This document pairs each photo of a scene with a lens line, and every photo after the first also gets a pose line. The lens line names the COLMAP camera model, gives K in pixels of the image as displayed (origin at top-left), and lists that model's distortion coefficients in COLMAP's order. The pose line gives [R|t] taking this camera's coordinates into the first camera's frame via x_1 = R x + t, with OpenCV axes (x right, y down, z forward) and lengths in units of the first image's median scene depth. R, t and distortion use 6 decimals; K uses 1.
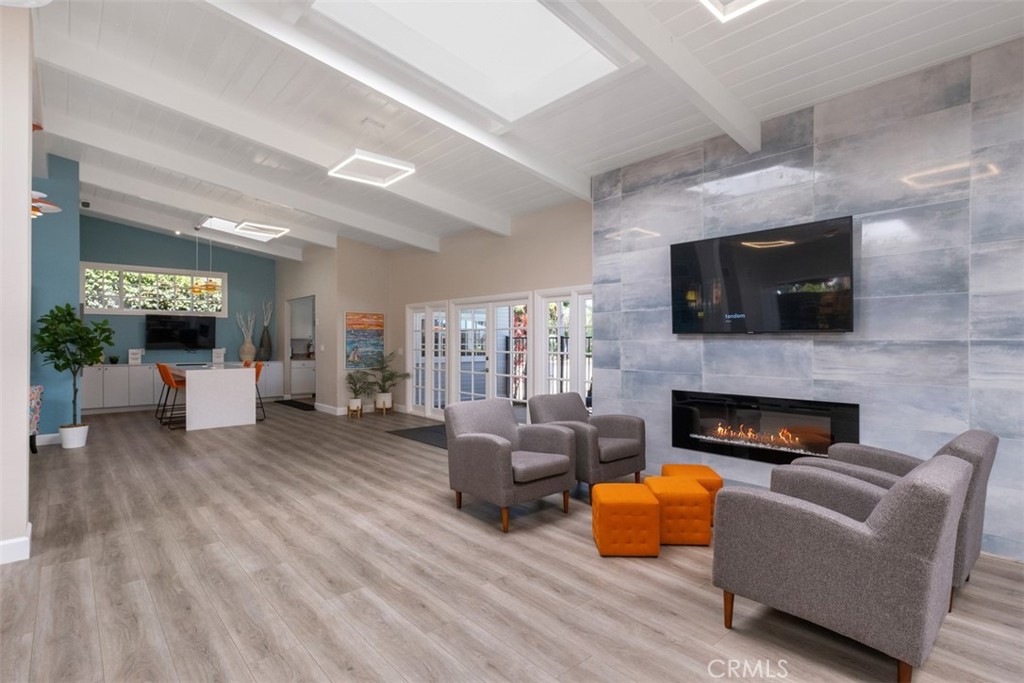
lens RADIAL K [[502.0, 0, 512.0], [0, 502.0, 341.5], [0, 0, 1]] dist [0.000644, 0.000066]
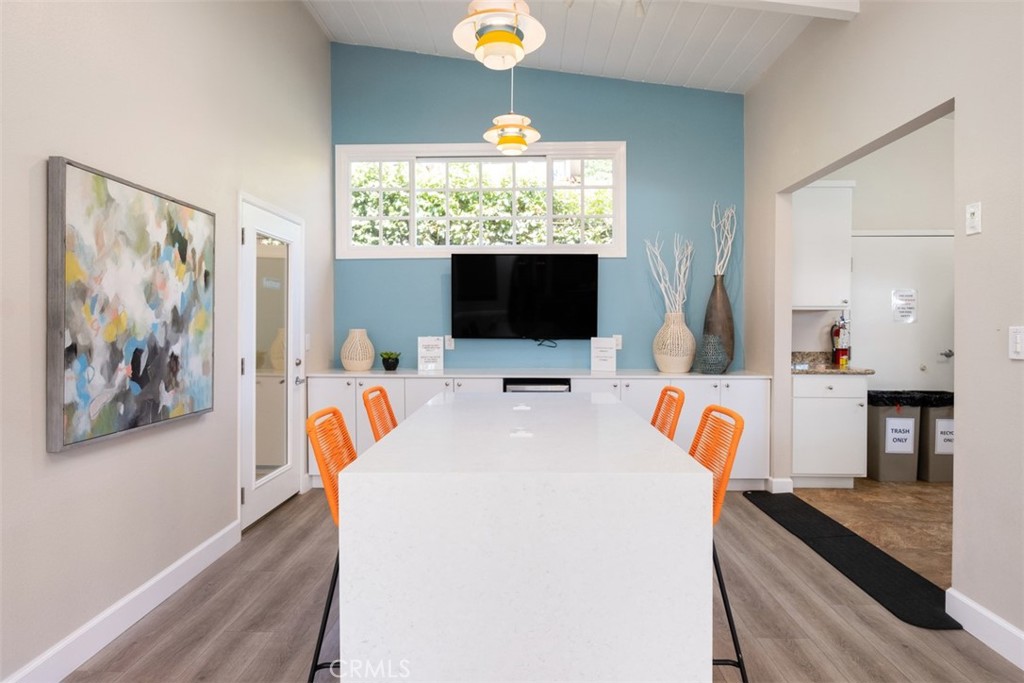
lens RADIAL K [[643.3, 0, 512.0], [0, 643.3, 341.5], [0, 0, 1]] dist [-0.000342, -0.000049]
pose [[0.725364, 0.007879, -0.688320, -0.290412], [0.002542, 0.999897, 0.014125, 0.010616], [0.688360, -0.011996, 0.725270, 0.582999]]
